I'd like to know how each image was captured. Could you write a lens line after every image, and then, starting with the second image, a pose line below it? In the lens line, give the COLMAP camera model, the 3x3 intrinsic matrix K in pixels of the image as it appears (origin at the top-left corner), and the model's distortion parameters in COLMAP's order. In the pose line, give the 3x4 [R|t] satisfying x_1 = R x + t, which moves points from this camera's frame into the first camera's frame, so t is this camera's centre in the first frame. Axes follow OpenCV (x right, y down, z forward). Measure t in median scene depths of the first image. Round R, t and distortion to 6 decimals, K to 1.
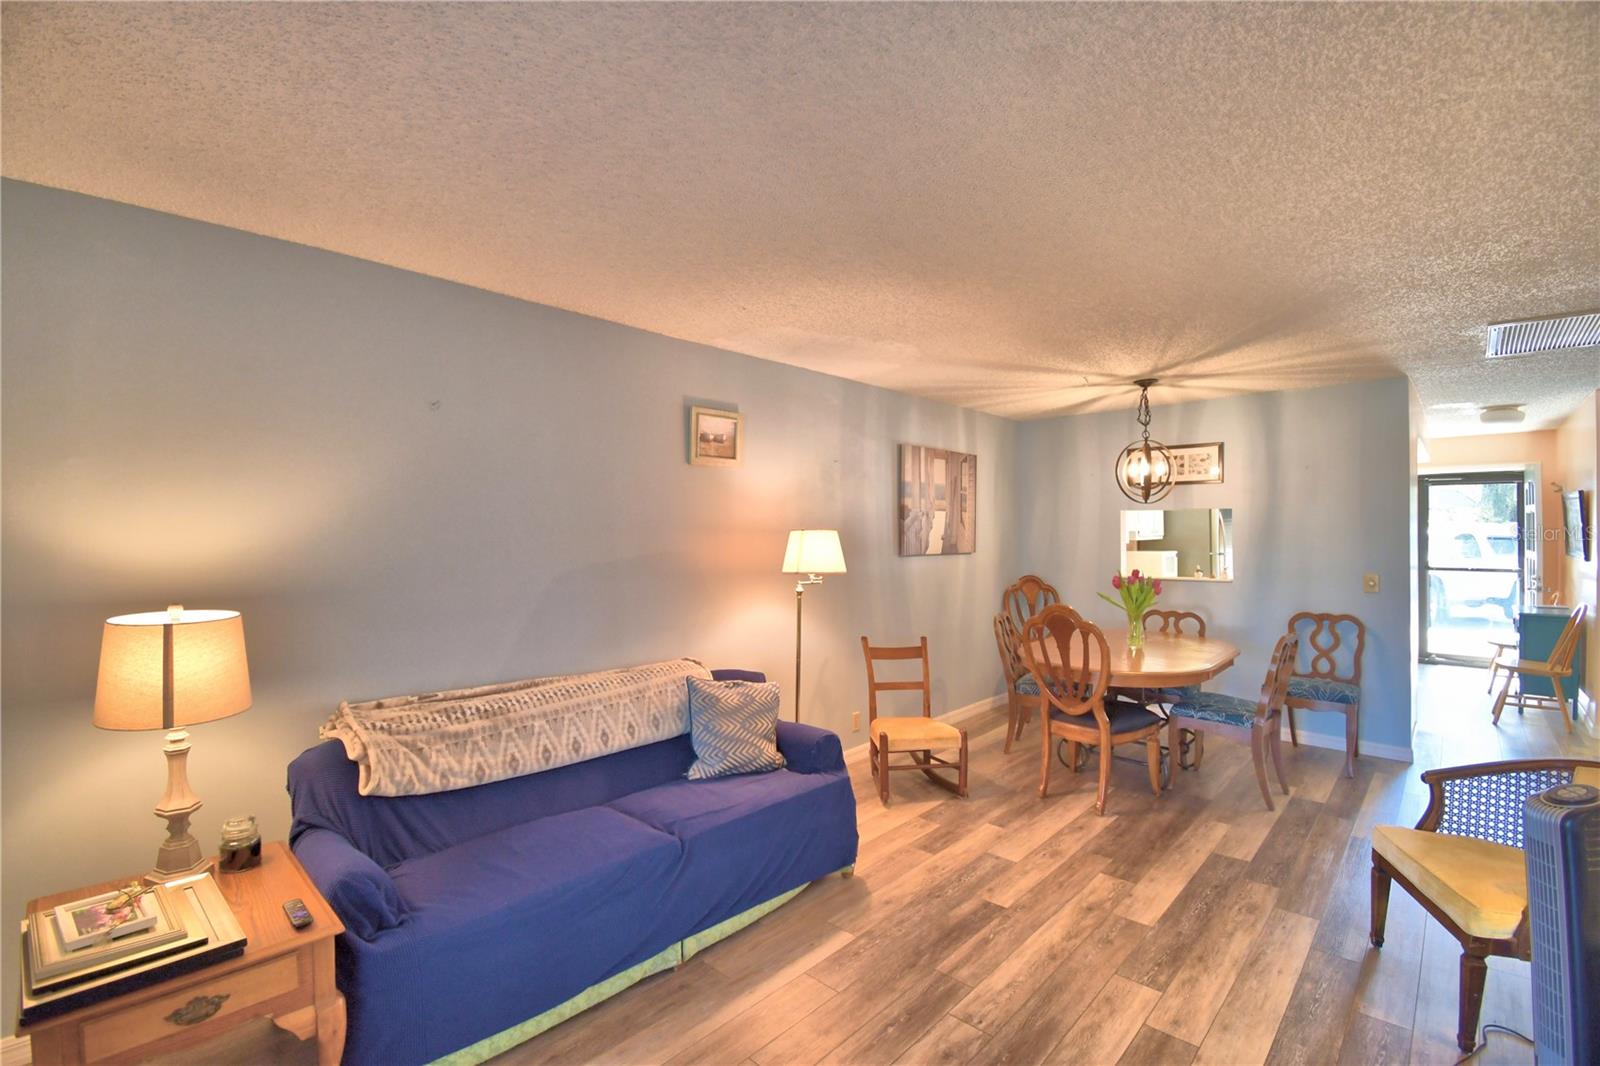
lens RADIAL K [[698.8, 0, 792.4], [0, 698.8, 532.7], [0, 0, 1]] dist [0.012455, -0.020041]
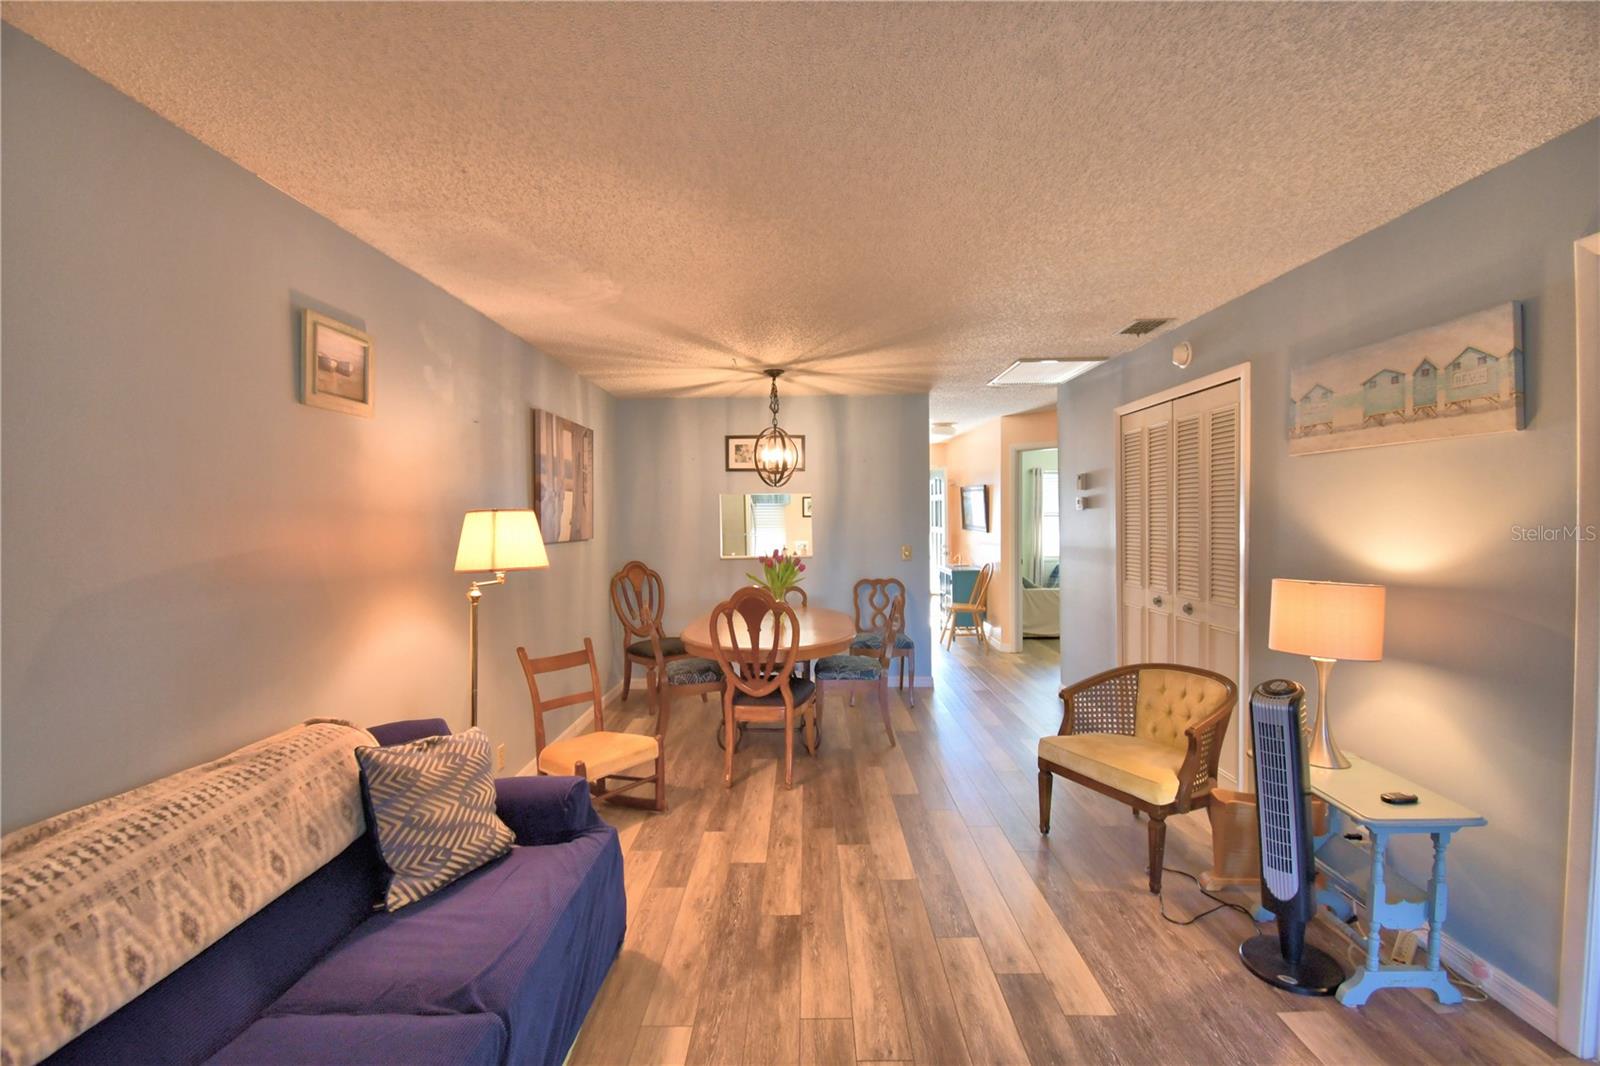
lens RADIAL K [[698.8, 0, 801.4], [0, 698.8, 532.8], [0, 0, 1]] dist [0.012455, -0.020041]
pose [[0.733700, -0.022396, 0.679105, -0.232936], [0.010088, 0.999706, 0.022070, 0.005958], [-0.679399, -0.009342, 0.733710, 0.239507]]
